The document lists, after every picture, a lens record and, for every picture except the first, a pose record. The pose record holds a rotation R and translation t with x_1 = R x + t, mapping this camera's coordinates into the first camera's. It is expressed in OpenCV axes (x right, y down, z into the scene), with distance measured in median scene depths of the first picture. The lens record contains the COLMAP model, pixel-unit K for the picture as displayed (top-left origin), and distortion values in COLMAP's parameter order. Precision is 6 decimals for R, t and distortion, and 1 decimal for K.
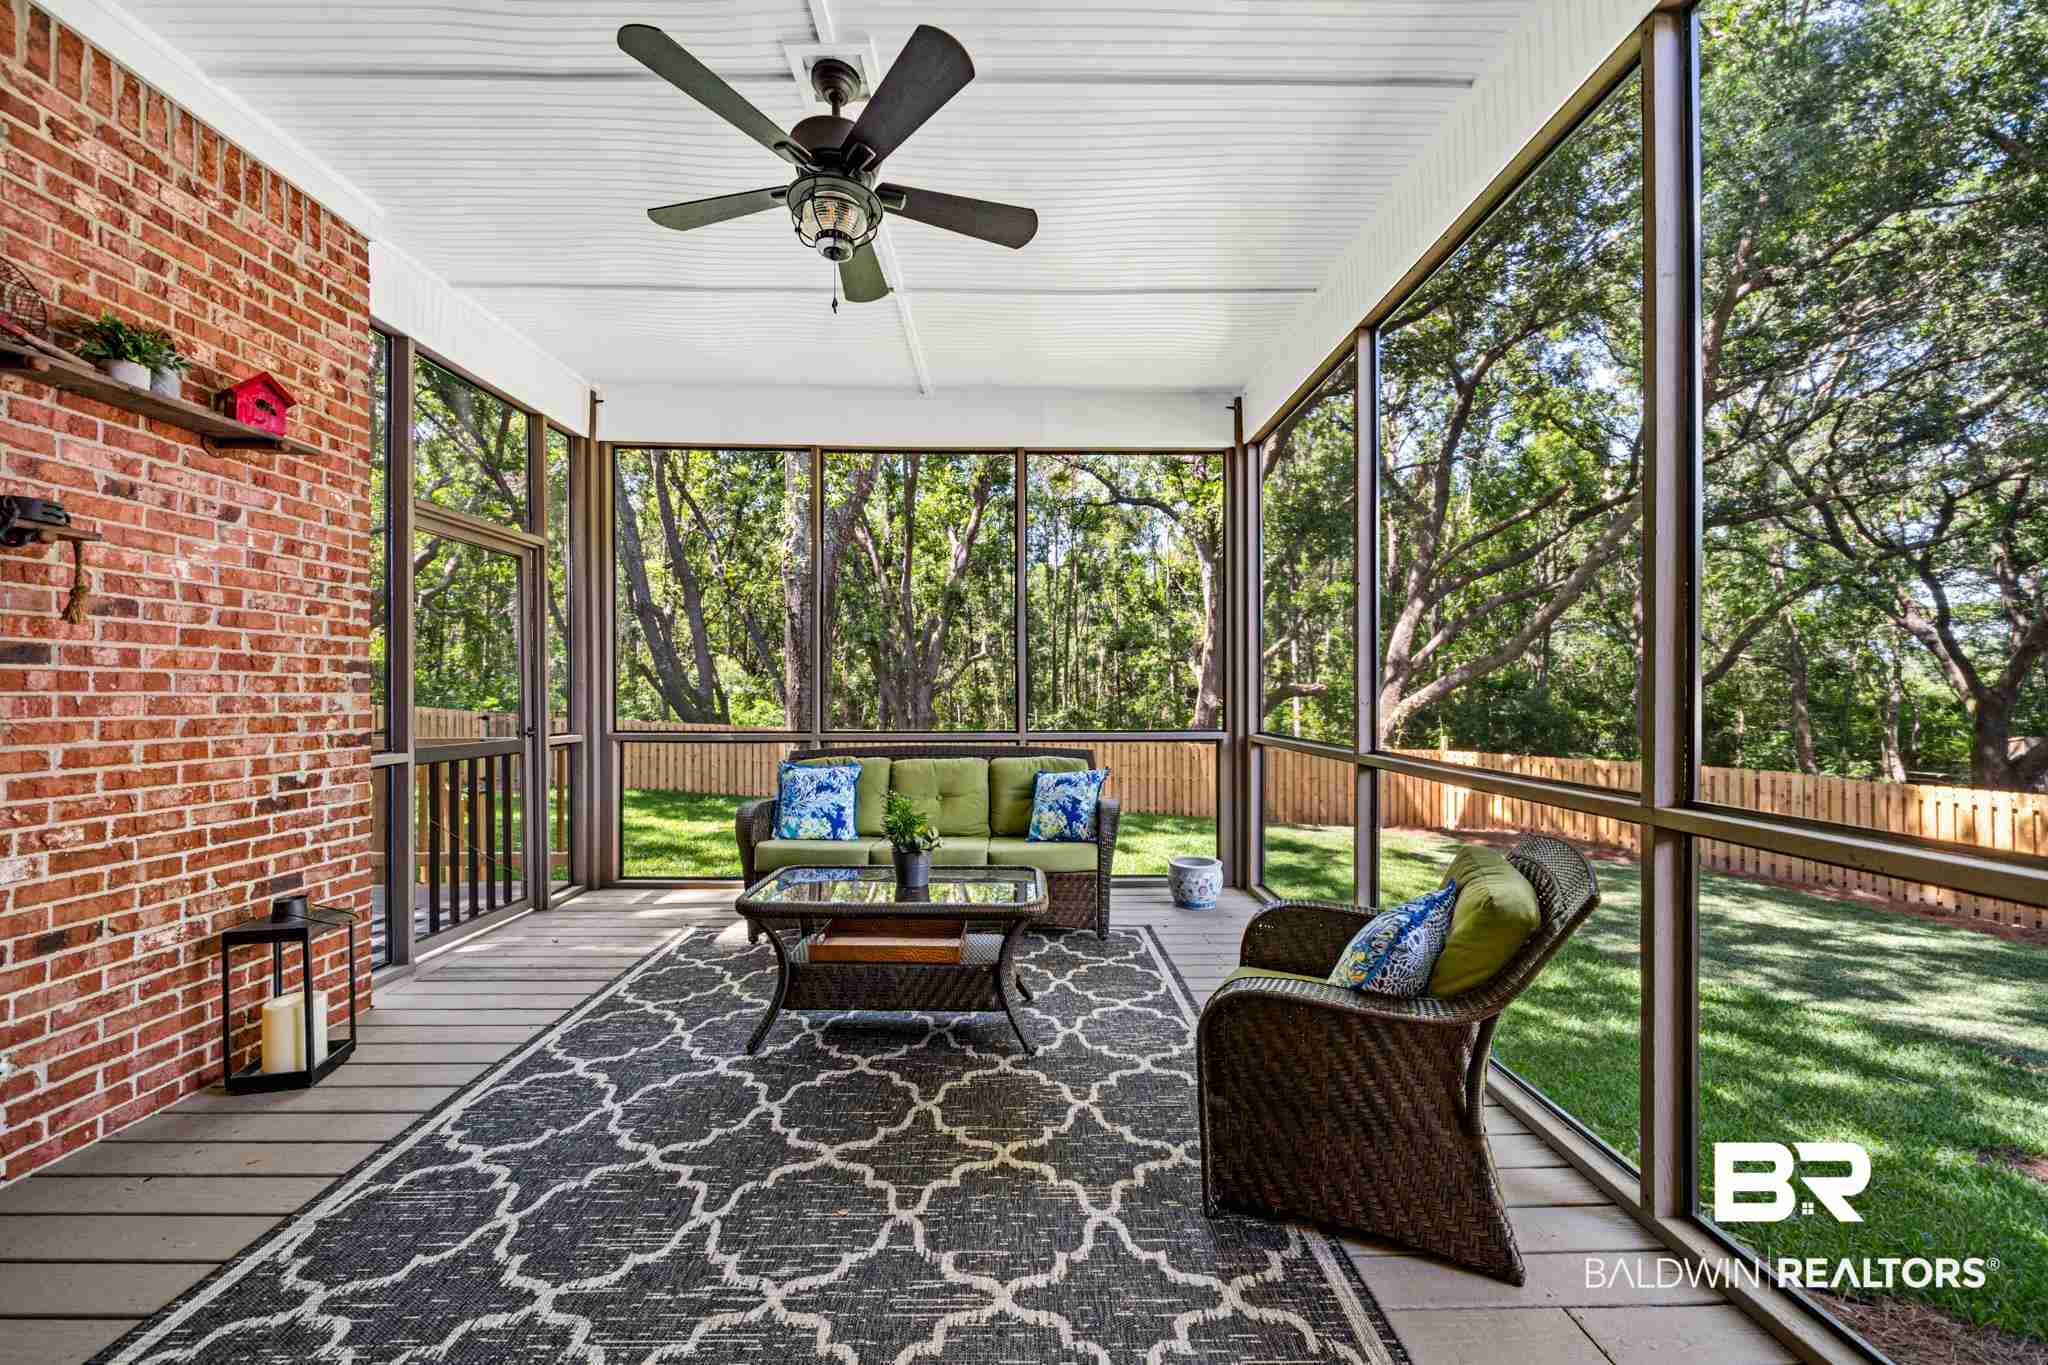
lens RADIAL K [[803.3, 0, 1012.7], [0, 803.3, 689.4], [0, 0, 1]] dist [-0.006388, 0.000406]
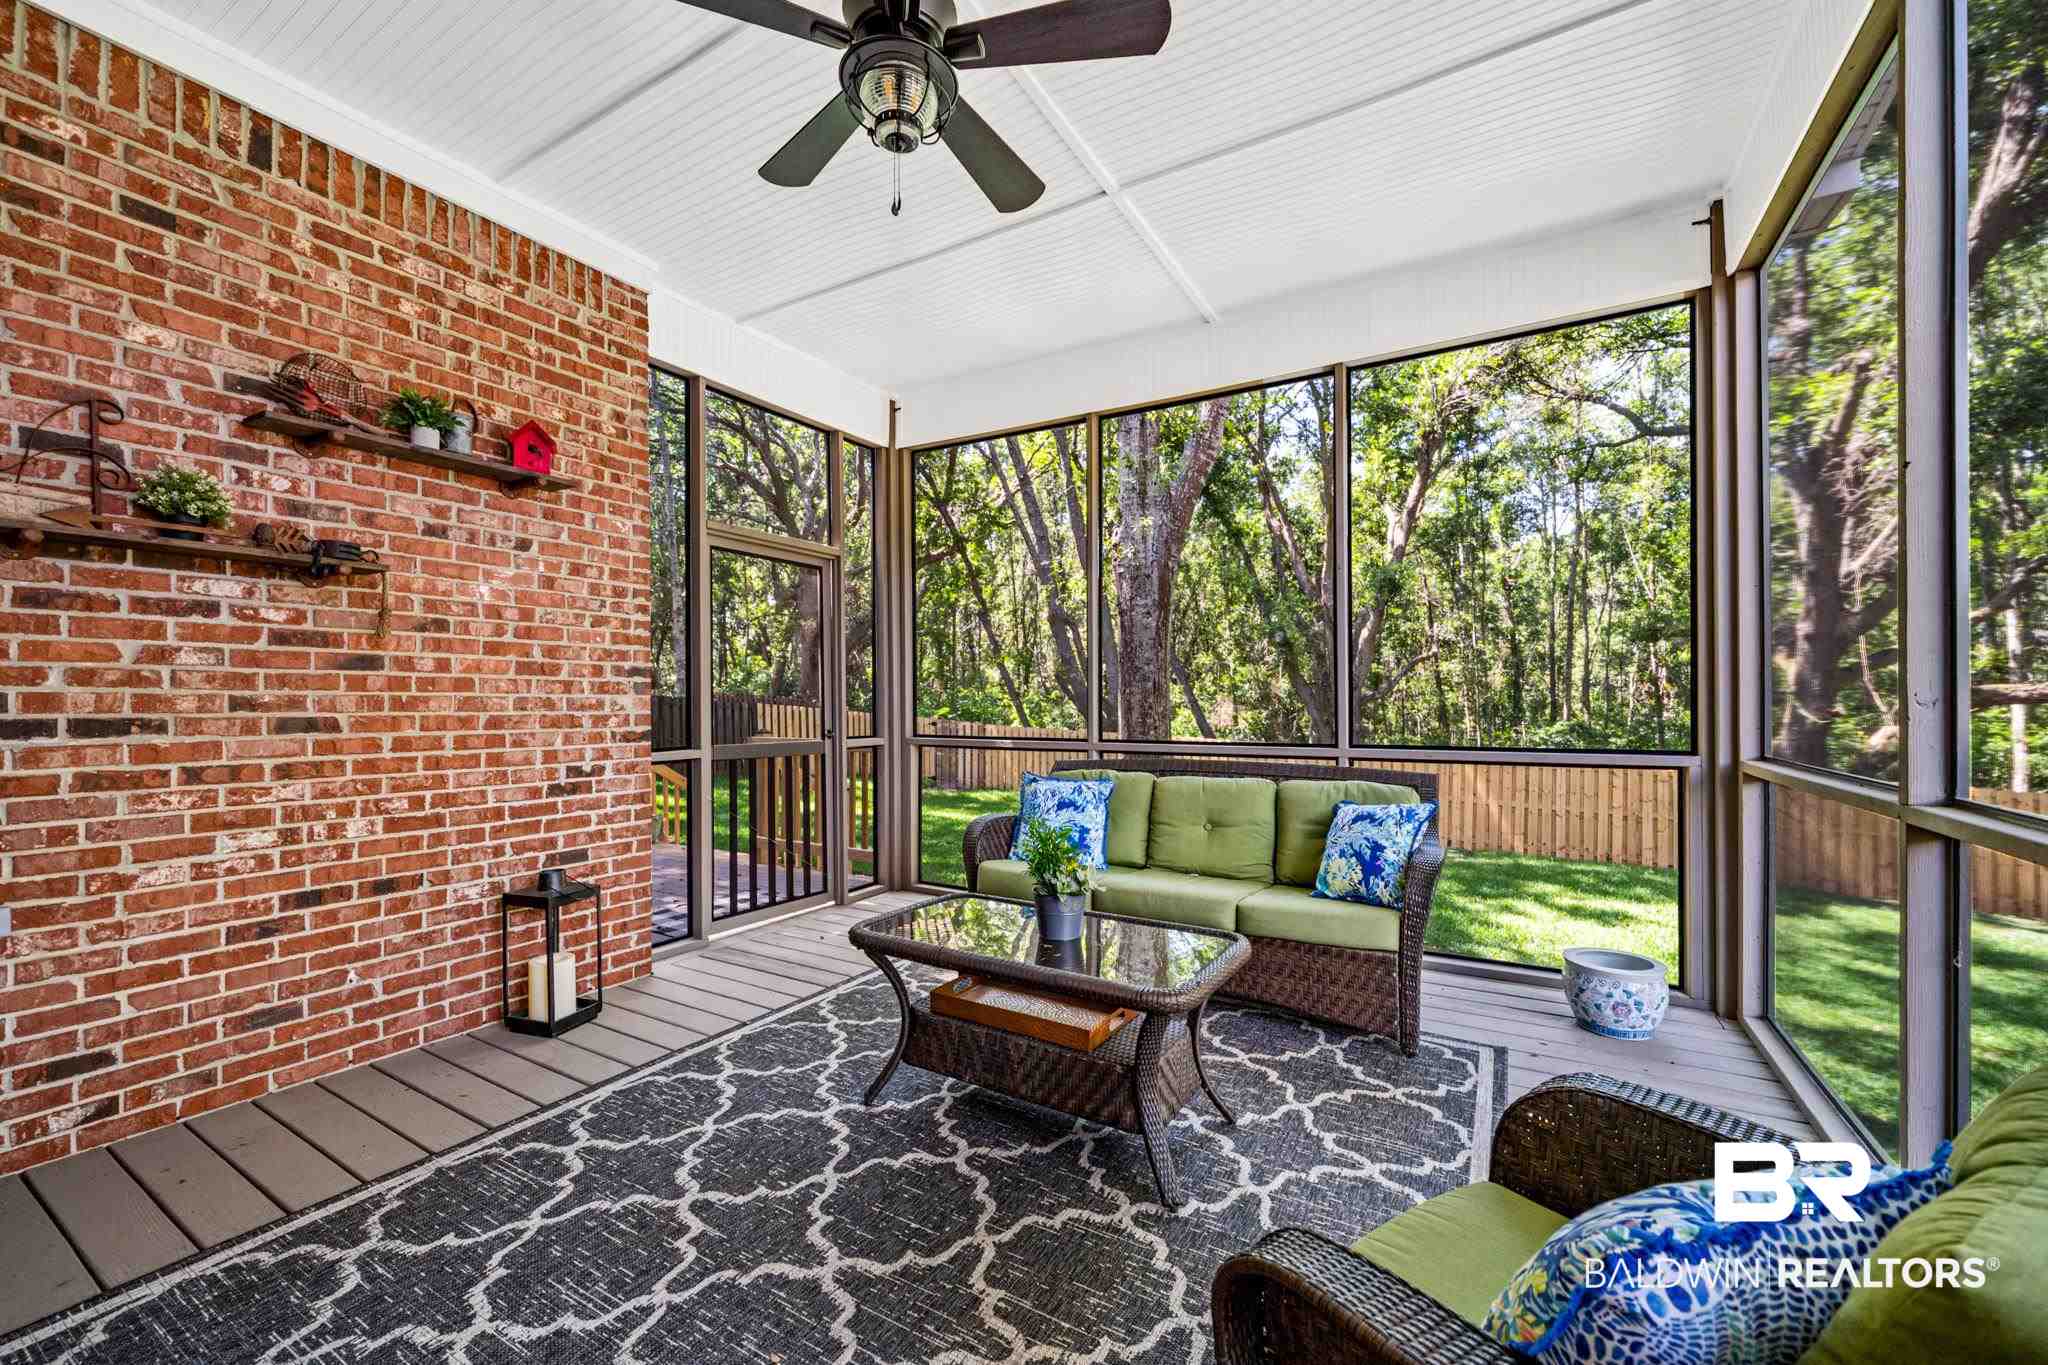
lens RADIAL K [[831.7, 0, 1020.7], [0, 831.7, 701.0], [0, 0, 1]] dist [-0.002985, -0.000180]
pose [[0.841960, -0.003366, -0.539529, 0.310650], [0.003939, 0.999992, -0.000093, 0.017410], [0.539525, -0.002047, 0.841967, 0.340388]]
